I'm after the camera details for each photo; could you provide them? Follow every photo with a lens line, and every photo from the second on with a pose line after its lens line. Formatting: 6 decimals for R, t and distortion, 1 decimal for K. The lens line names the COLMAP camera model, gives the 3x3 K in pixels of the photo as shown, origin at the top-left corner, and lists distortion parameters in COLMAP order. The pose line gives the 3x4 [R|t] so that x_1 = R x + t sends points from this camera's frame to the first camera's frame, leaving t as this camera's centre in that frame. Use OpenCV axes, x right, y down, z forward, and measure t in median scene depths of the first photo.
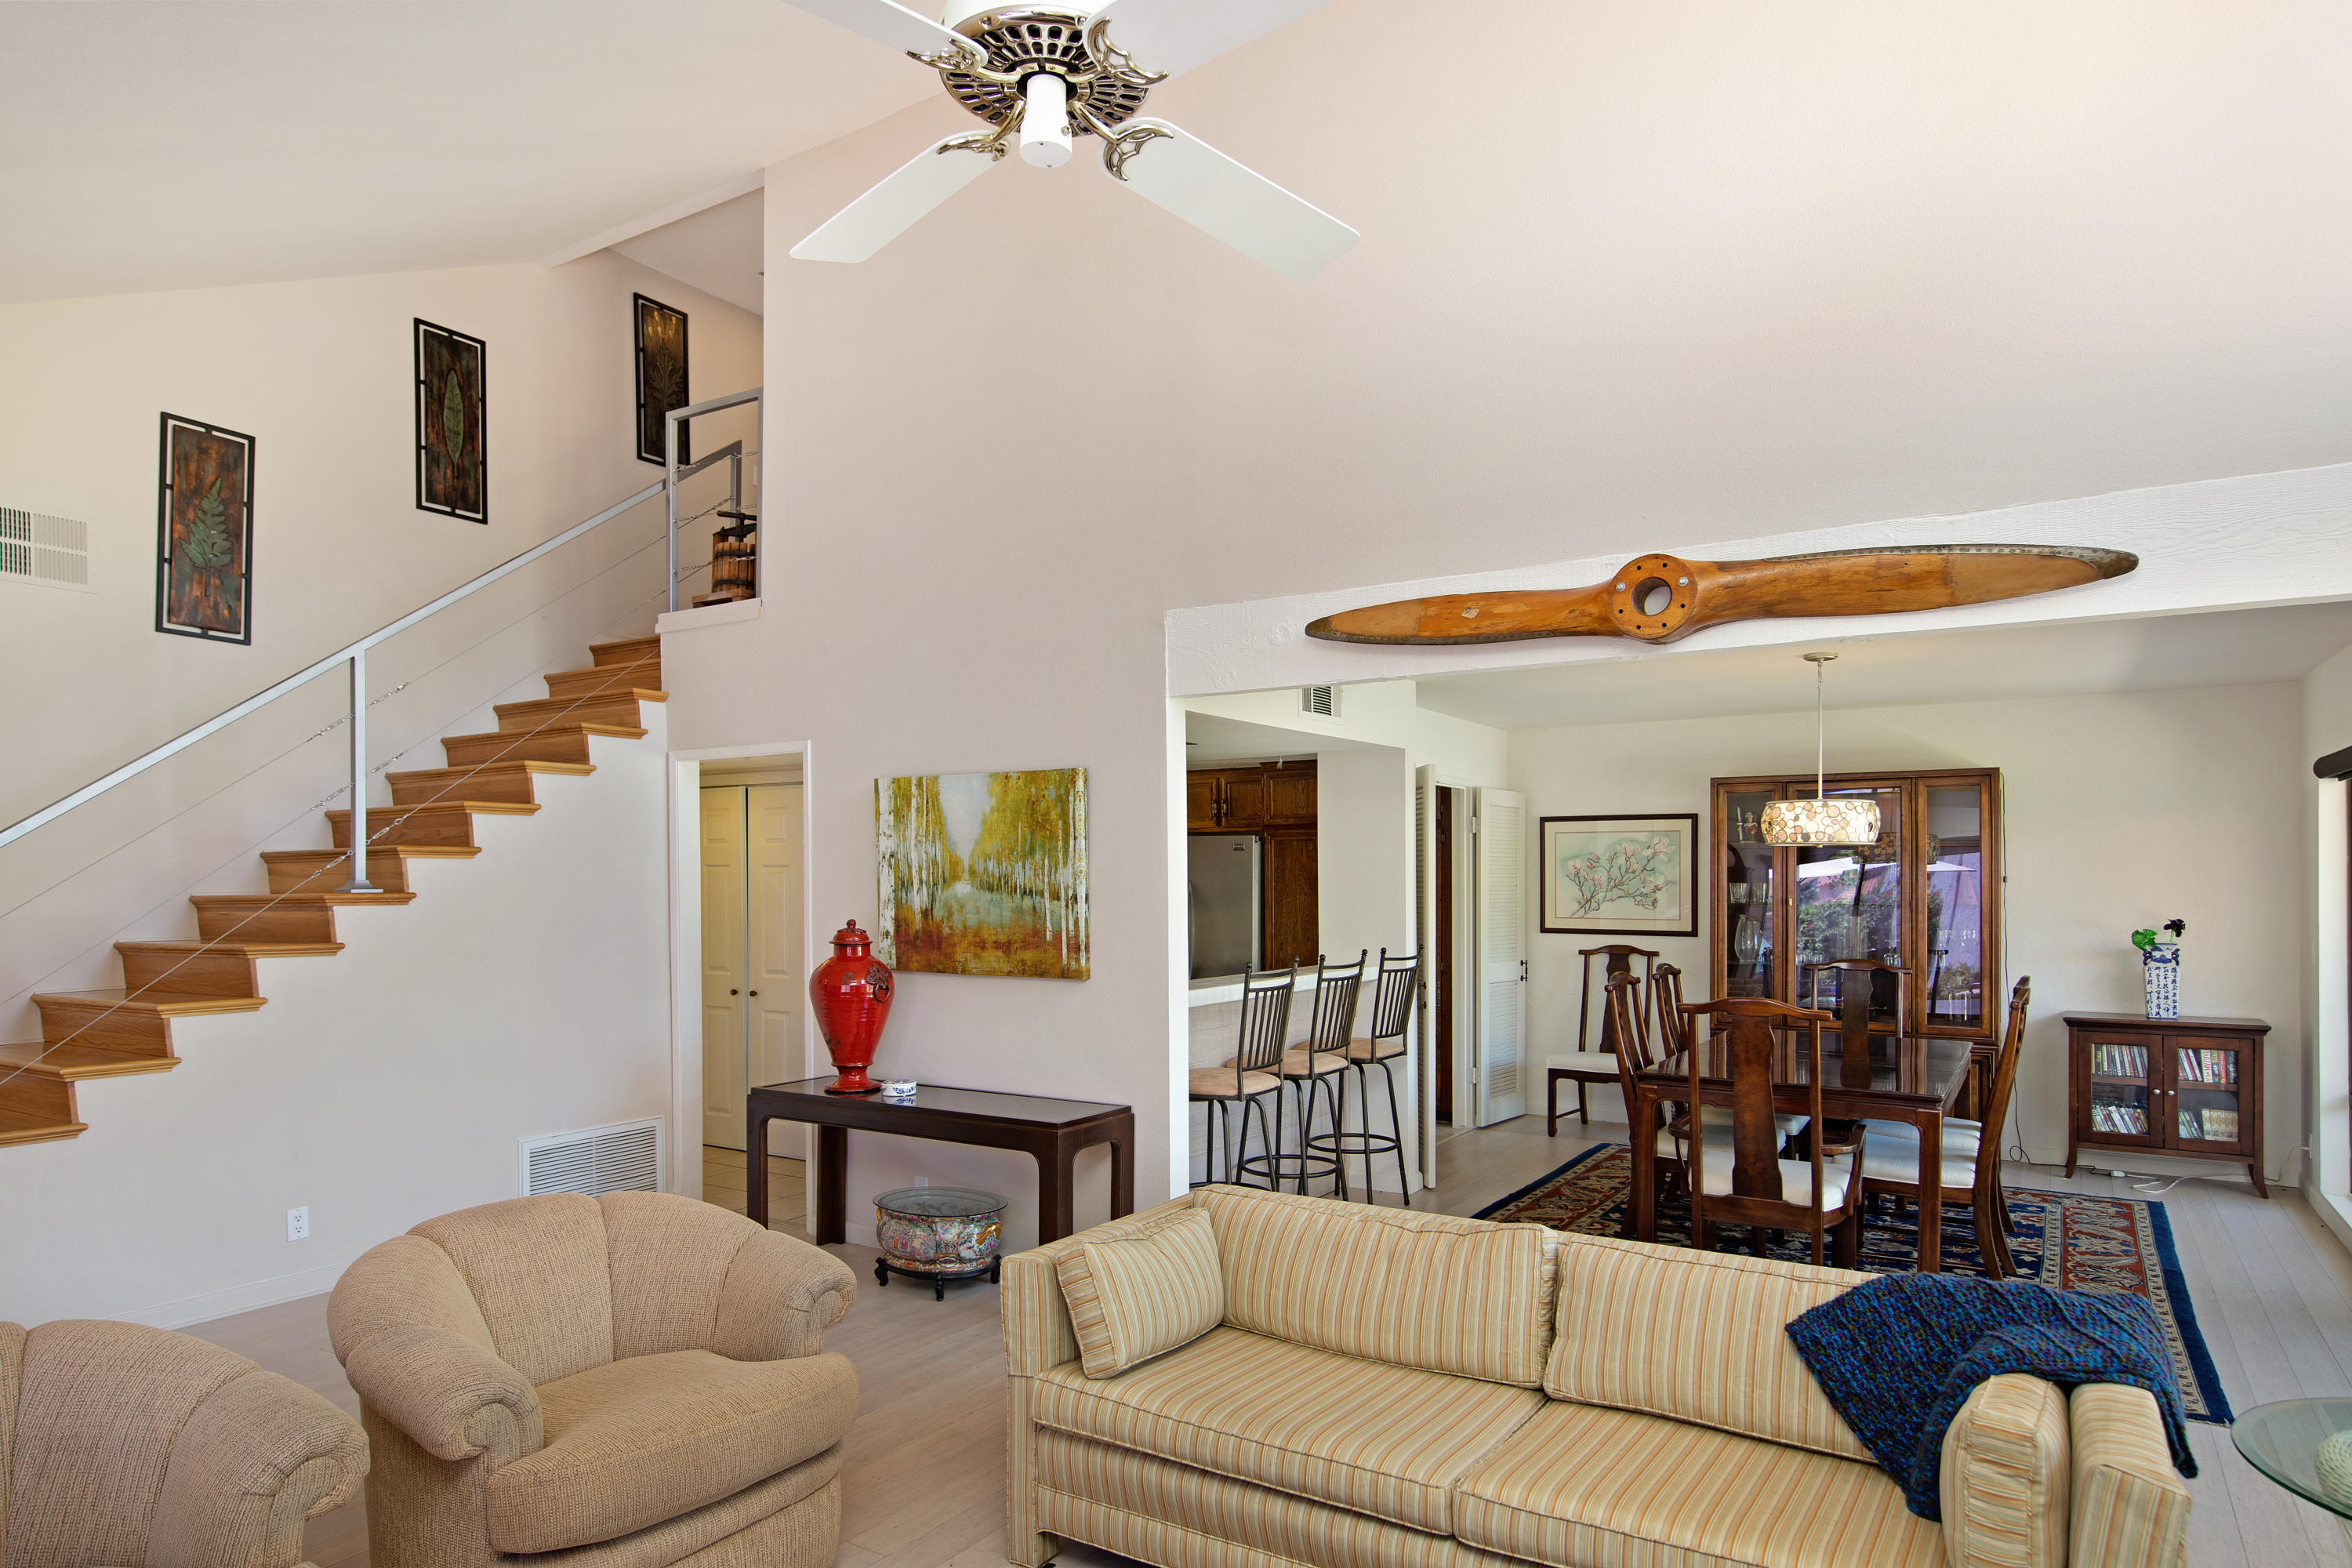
lens RADIAL K [[1415.7, 0, 1128.4], [0, 1415.7, 875.1], [0, 0, 1]] dist [0.026258, -0.000936]
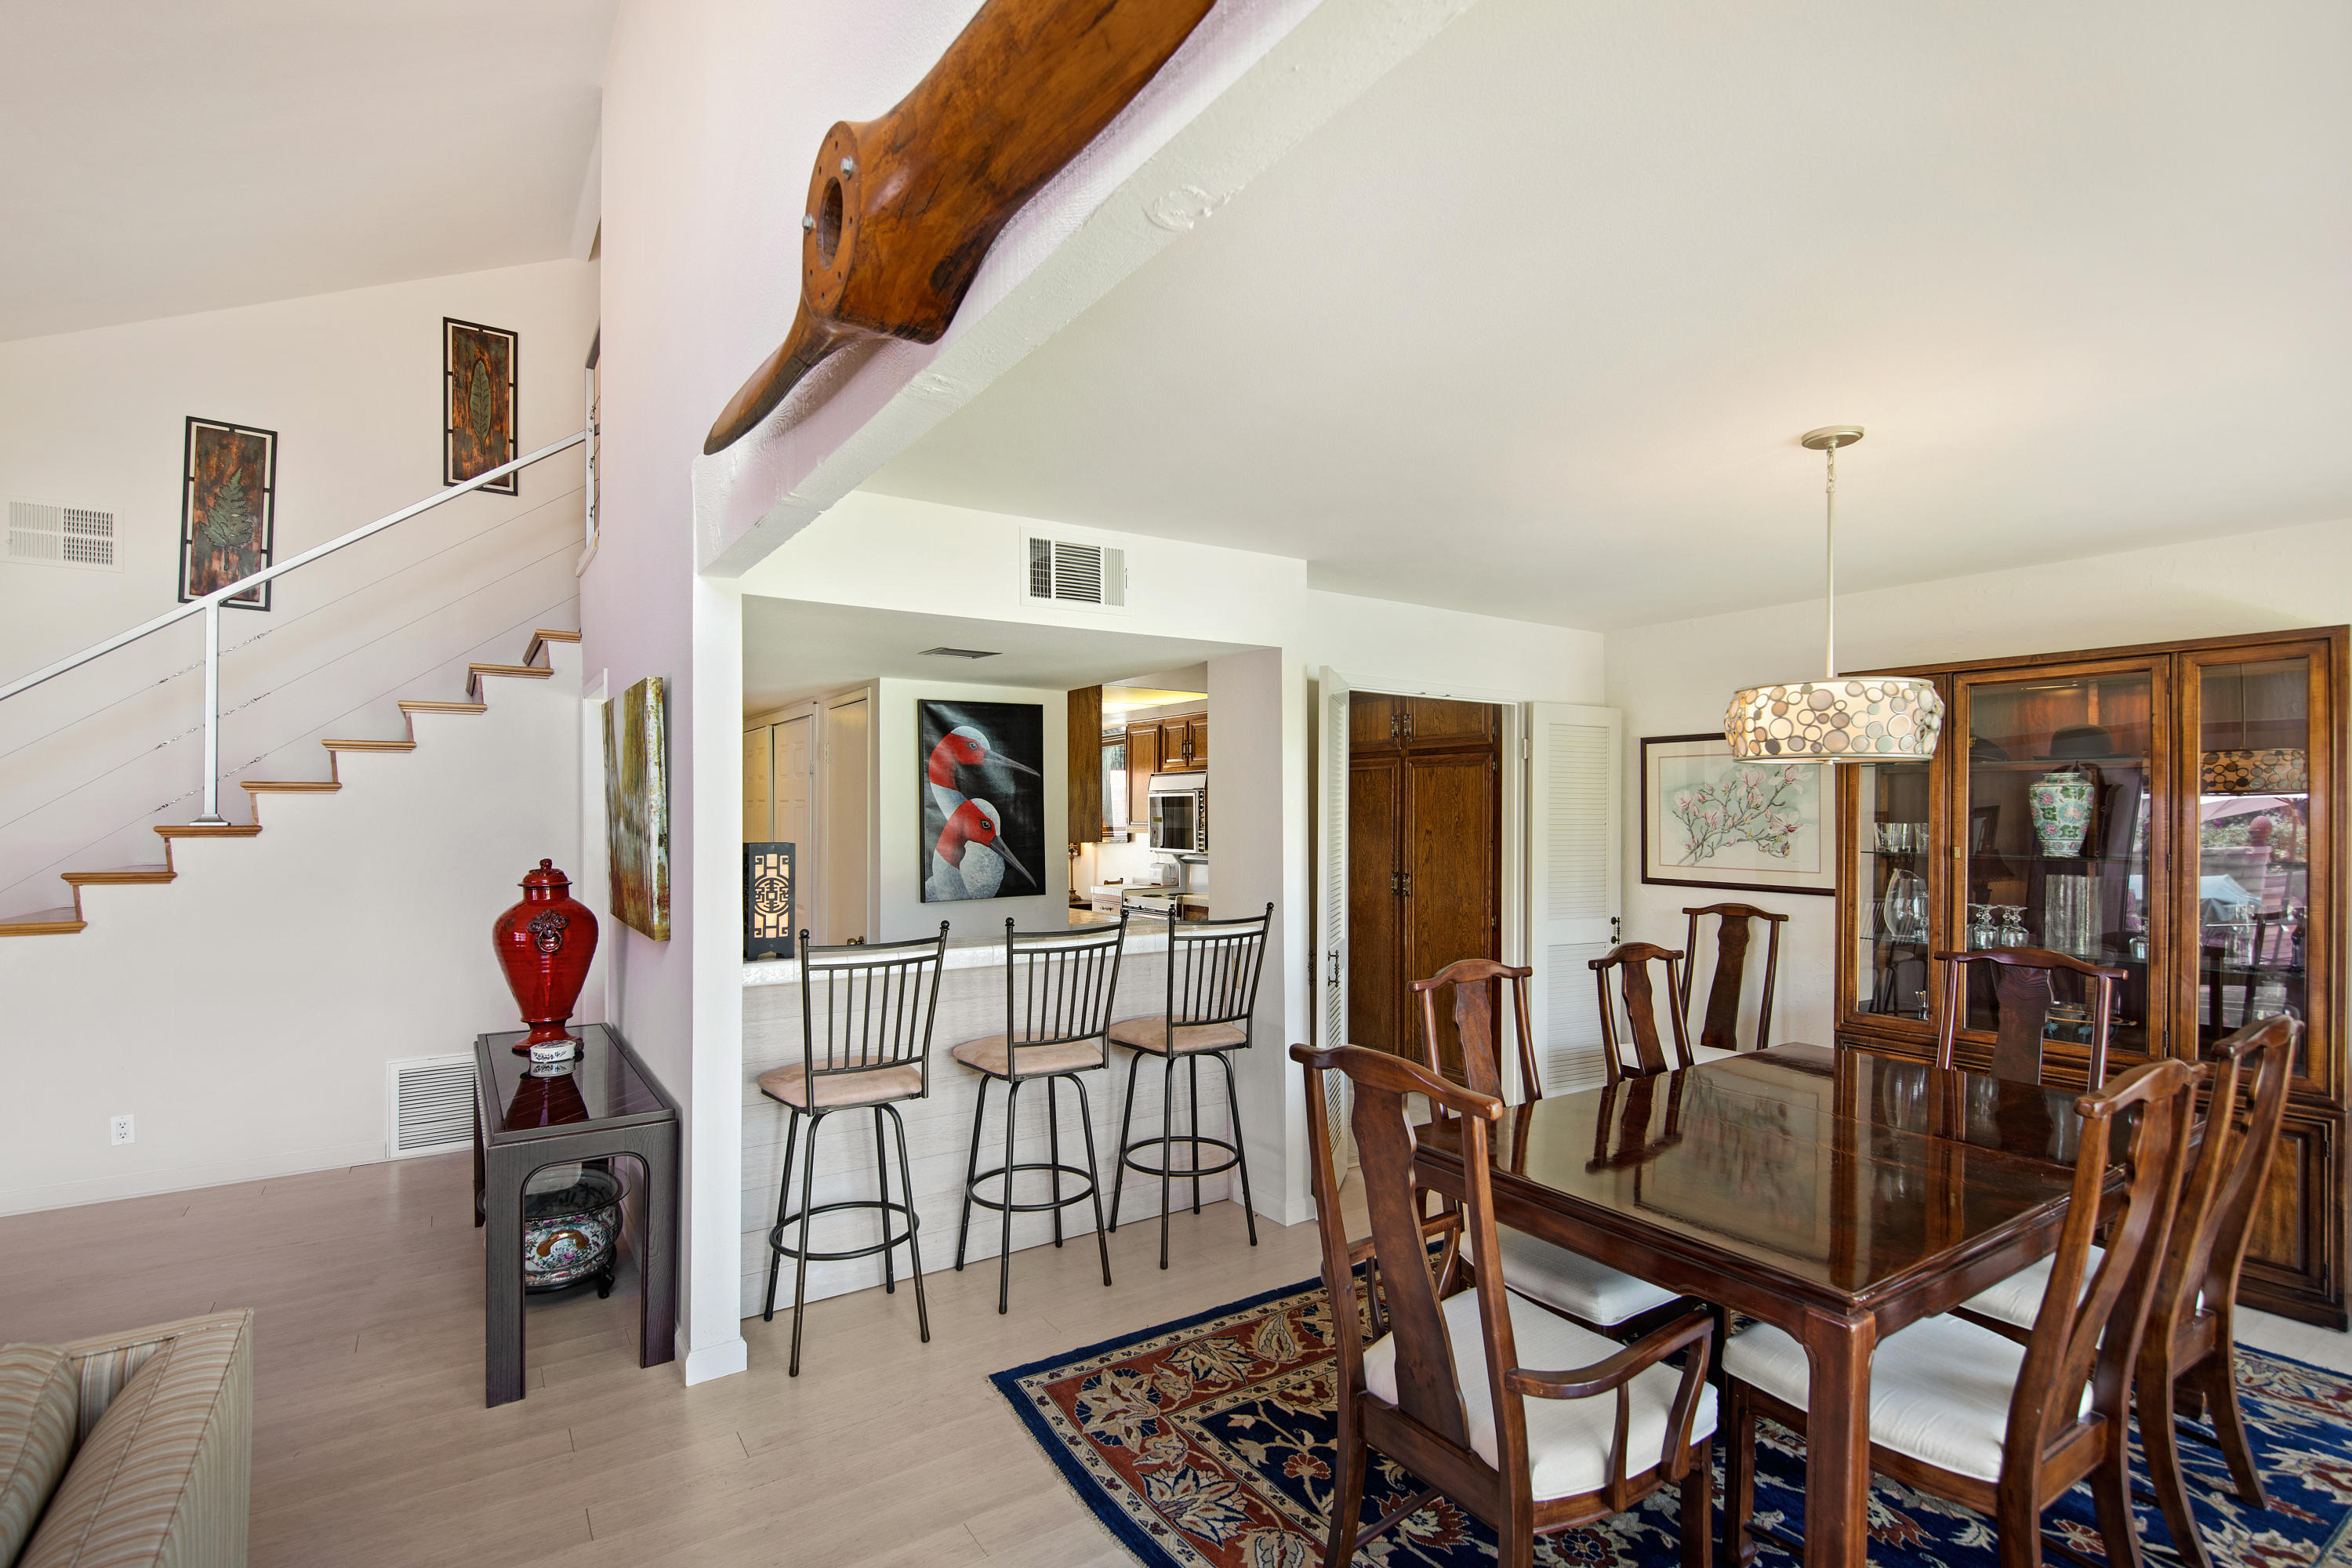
lens RADIAL K [[1060.2, 0, 1217.2], [0, 1060.2, 813.6], [0, 0, 1]] dist [0.007668, -0.000942]
pose [[0.916641, 0.003280, -0.399698, 0.401169], [-0.001511, 0.999988, 0.004740, -0.001186], [0.399708, -0.003741, 0.916635, 0.469008]]
